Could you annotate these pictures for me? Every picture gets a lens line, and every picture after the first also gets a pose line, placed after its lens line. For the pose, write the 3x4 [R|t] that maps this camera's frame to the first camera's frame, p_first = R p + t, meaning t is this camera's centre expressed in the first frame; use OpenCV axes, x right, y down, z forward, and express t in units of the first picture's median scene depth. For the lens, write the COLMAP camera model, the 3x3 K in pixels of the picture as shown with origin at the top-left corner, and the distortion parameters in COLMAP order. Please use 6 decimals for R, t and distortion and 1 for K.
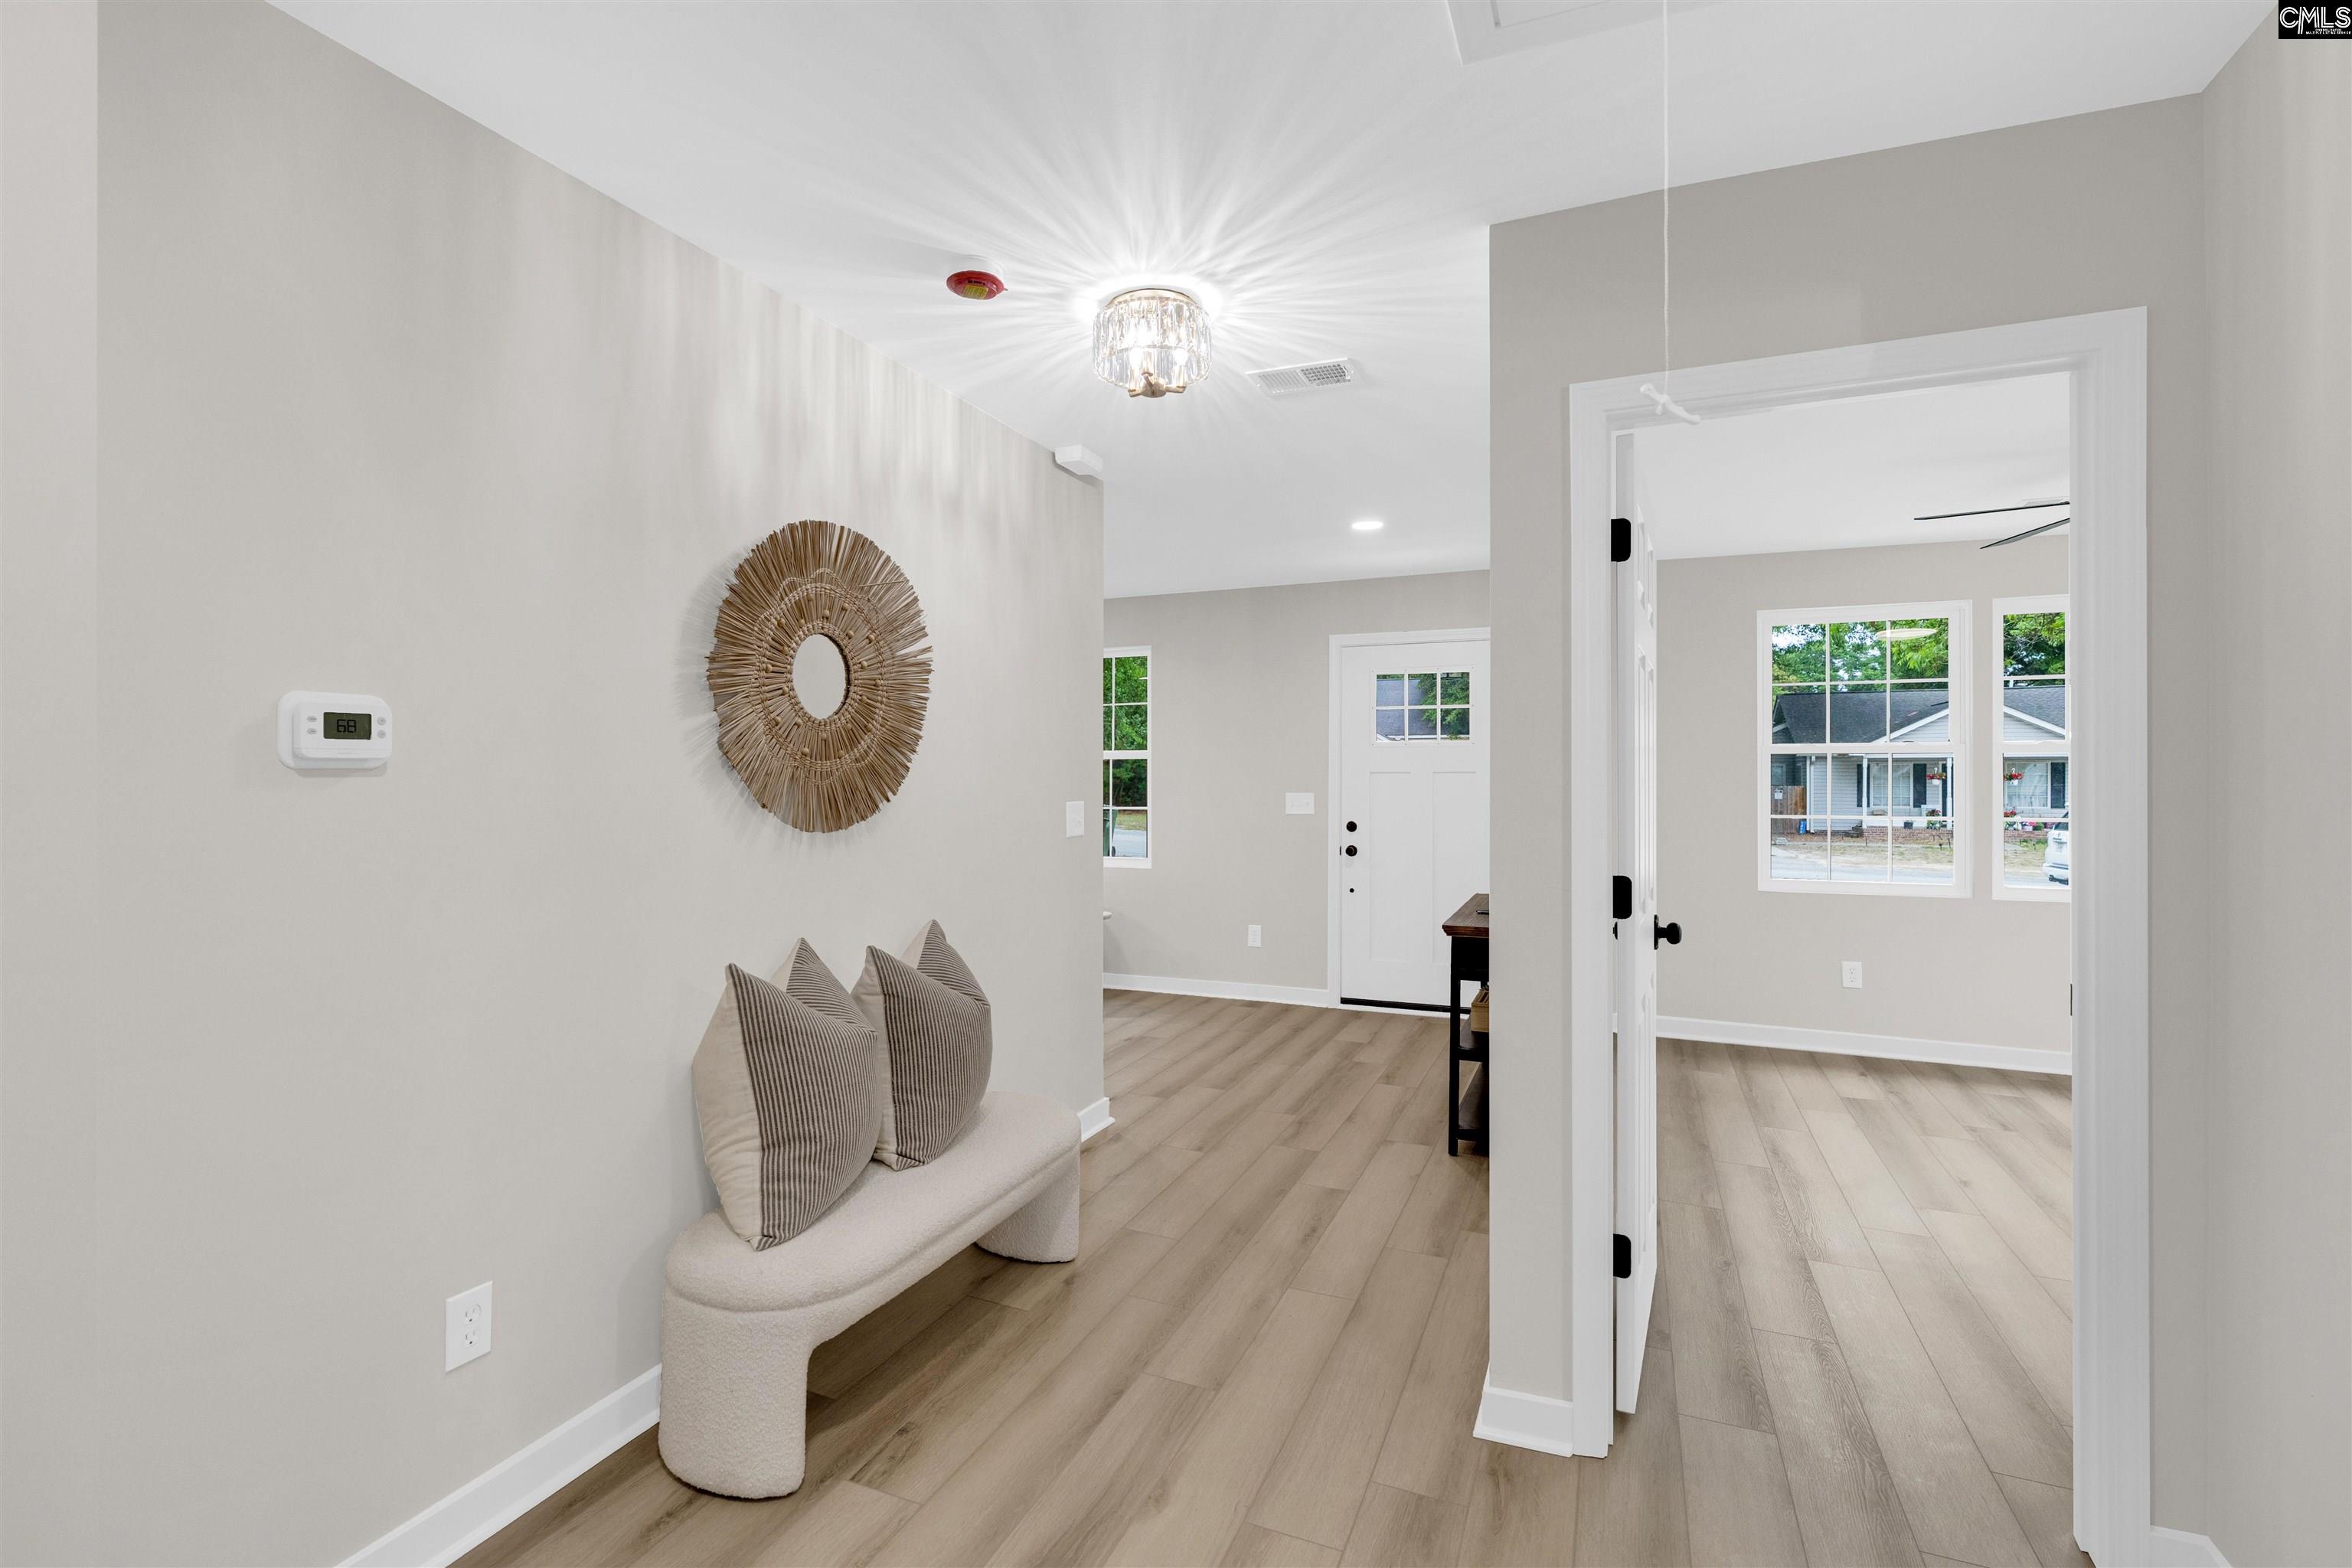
lens RADIAL K [[1075.7, 0, 1165.6], [0, 1075.7, 775.0], [0, 0, 1]] dist [-0.004143, 0.000339]
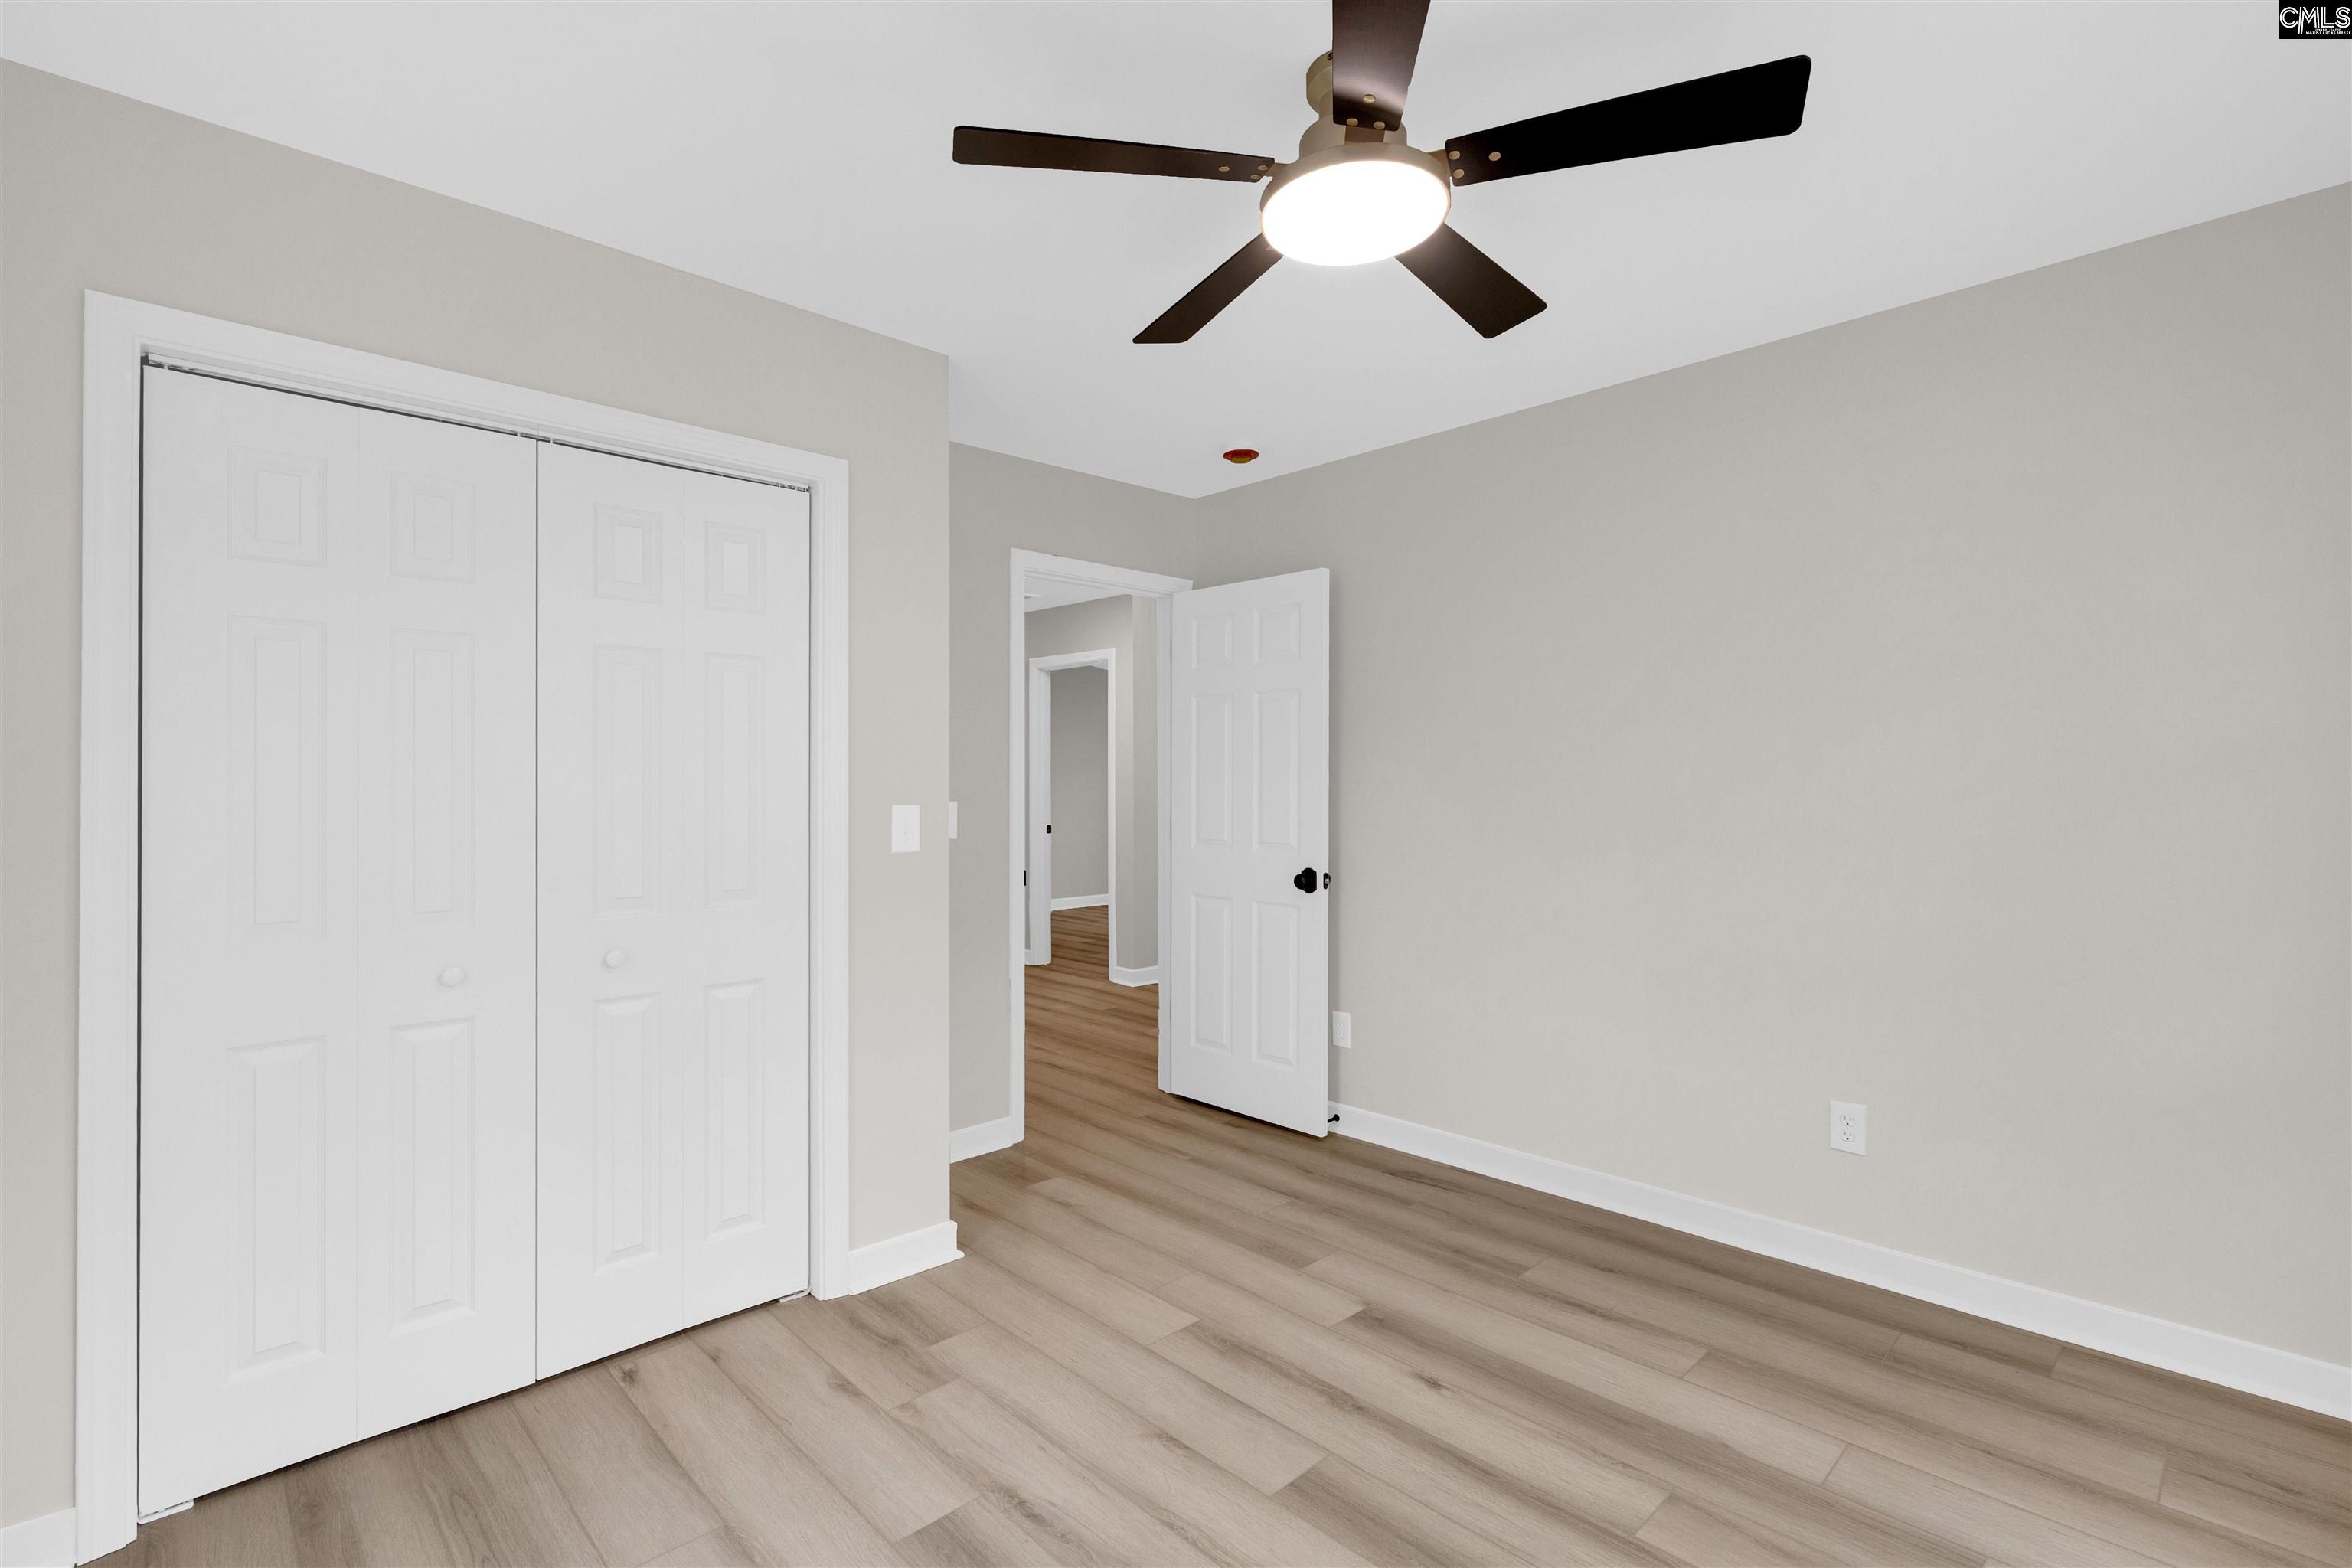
lens RADIAL K [[1075.7, 0, 1165.6], [0, 1075.7, 775.0], [0, 0, 1]] dist [-0.004143, 0.000339]
pose [[-0.397704, -0.004351, -0.917504, 1.237678], [0.004925, 0.999964, -0.006877, 0.018248], [0.917501, -0.007254, -0.397668, 0.983386]]
